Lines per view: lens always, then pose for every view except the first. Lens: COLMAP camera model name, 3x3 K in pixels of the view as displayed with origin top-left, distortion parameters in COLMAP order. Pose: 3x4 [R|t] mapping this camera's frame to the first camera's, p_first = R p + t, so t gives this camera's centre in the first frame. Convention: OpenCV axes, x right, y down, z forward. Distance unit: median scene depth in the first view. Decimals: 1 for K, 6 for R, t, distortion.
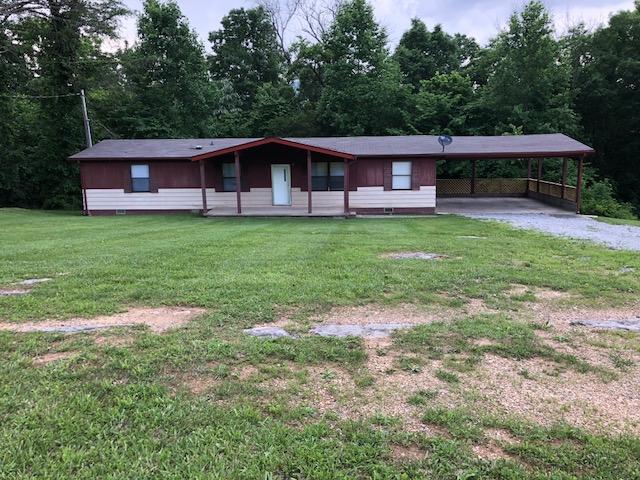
lens RADIAL K [[528.0, 0, 323.2], [0, 528.0, 242.0], [0, 0, 1]] dist [0.035640, -0.020883]
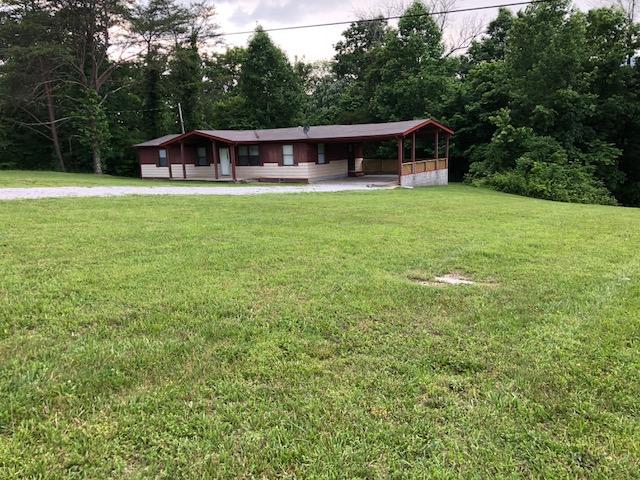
lens RADIAL K [[528.0, 0, 322.3], [0, 528.0, 236.4], [0, 0, 1]] dist [0.035640, -0.020883]
pose [[0.845929, 0.074517, -0.528065, 0.976758], [-0.068712, 0.997166, 0.030641, 0.038785], [0.528851, 0.010364, 0.848651, -0.132605]]
